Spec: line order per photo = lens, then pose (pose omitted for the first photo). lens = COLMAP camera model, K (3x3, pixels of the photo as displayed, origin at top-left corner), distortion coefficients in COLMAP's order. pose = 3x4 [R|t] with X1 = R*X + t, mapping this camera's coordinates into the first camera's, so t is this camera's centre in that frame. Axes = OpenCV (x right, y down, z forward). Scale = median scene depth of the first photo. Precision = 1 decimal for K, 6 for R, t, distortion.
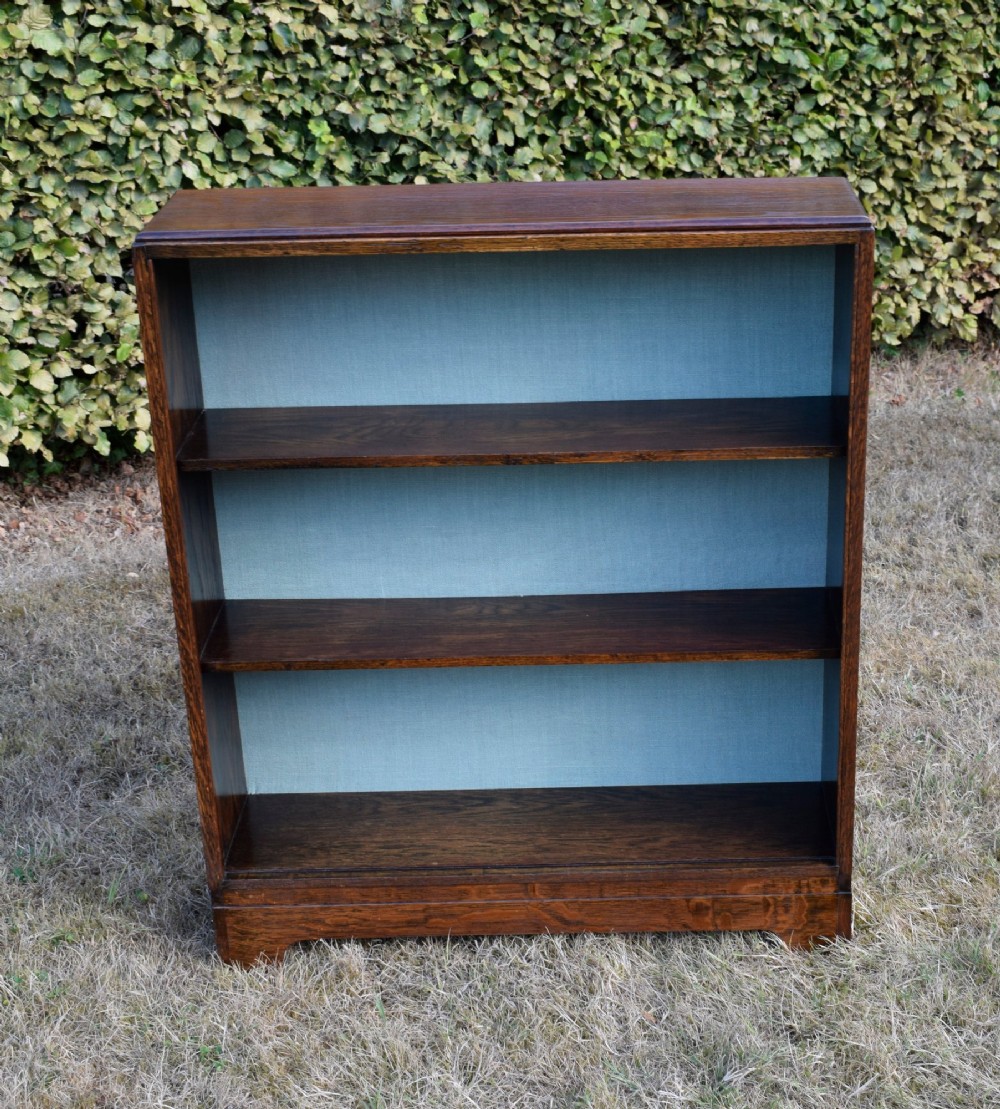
lens RADIAL K [[1887.5, 0, 599.7], [0, 1887.5, 569.3], [0, 0, 1]] dist [-0.033940, 0.000000]
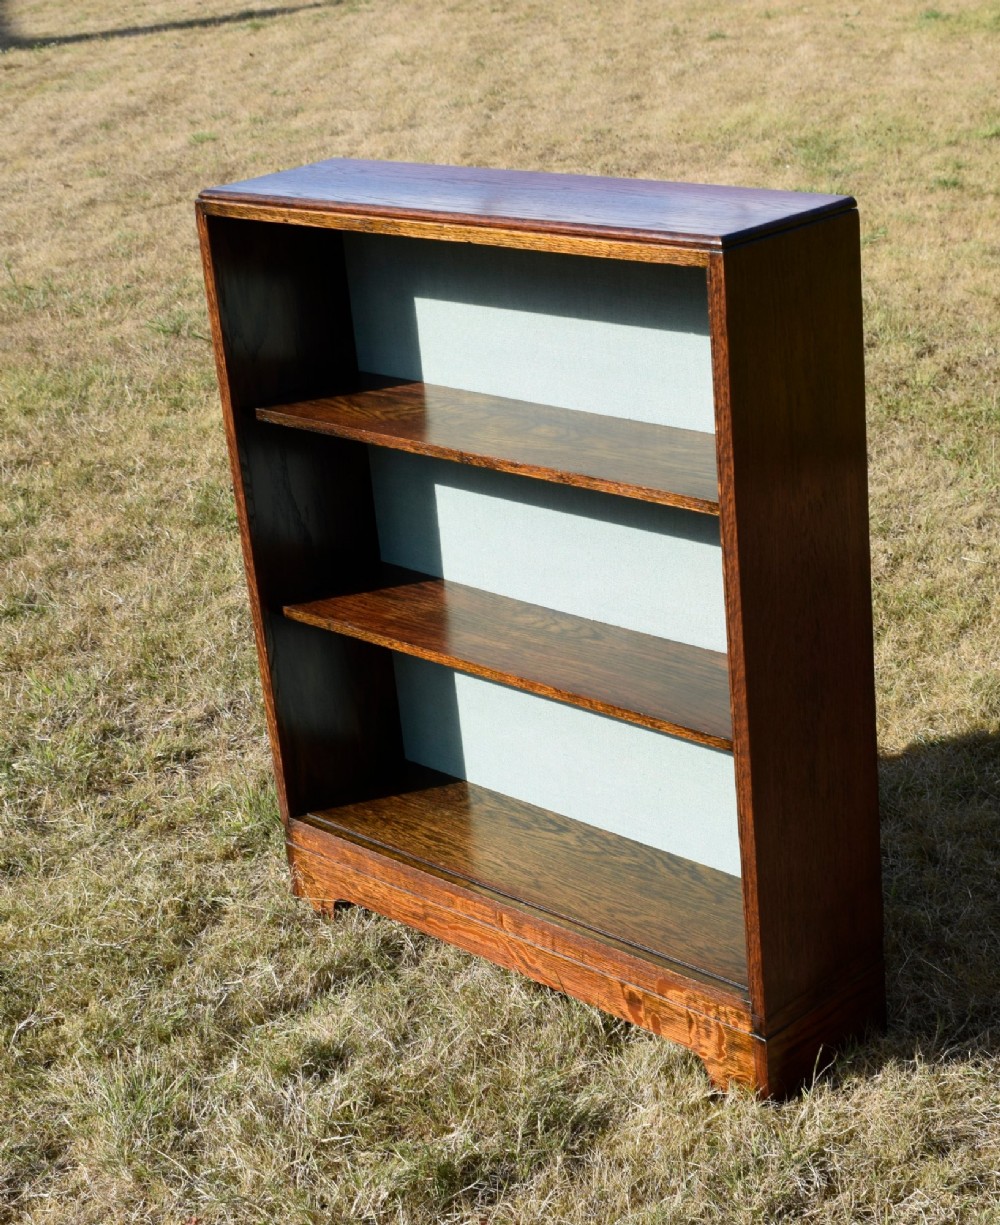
lens RADIAL K [[2106.0, 0, 503.0], [0, 2106.0, 619.0], [0, 0, 1]] dist [-0.018664, 0.000000]
pose [[0.706255, 0.215458, -0.674375, 0.566892], [-0.213888, 0.972989, 0.086863, -0.060633], [0.674874, 0.082893, 0.733262, 0.186533]]
